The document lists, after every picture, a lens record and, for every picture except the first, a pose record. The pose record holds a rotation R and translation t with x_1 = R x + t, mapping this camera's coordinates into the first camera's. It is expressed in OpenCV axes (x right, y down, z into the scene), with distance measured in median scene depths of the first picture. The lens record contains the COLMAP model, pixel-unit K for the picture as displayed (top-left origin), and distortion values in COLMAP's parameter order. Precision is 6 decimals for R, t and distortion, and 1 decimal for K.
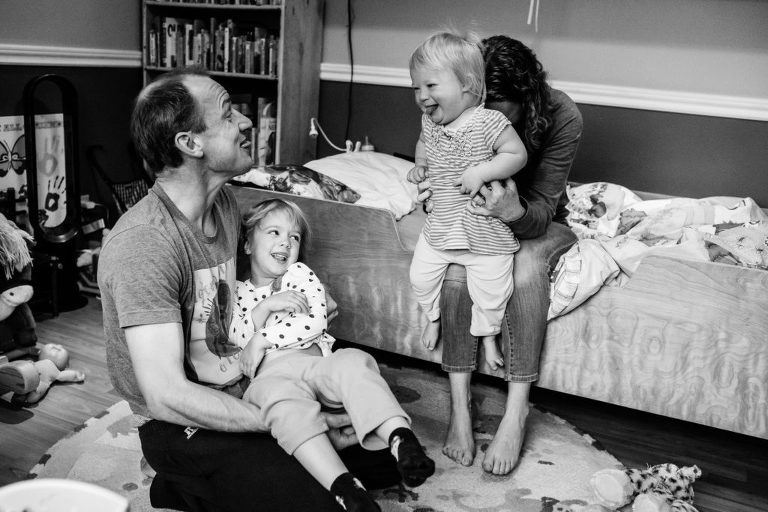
lens RADIAL K [[737.4, 0, 384.0], [0, 737.4, 256.0], [0, 0, 1]] dist [-0.128914, 0.164541]
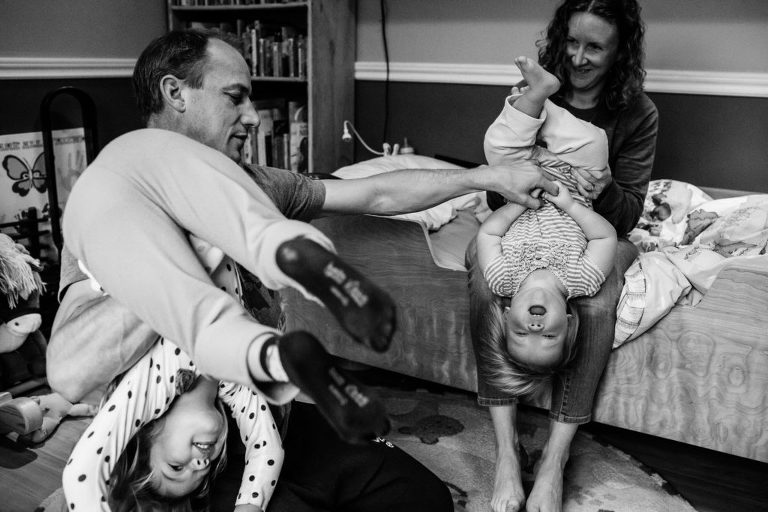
lens RADIAL K [[737.4, 0, 384.0], [0, 737.4, 256.0], [0, 0, 1]] dist [-0.128914, 0.164541]
pose [[0.996462, -0.029257, -0.078794, 0.028404], [0.029084, 0.999571, -0.003344, -0.016662], [0.078858, 0.001041, 0.996885, 0.104298]]
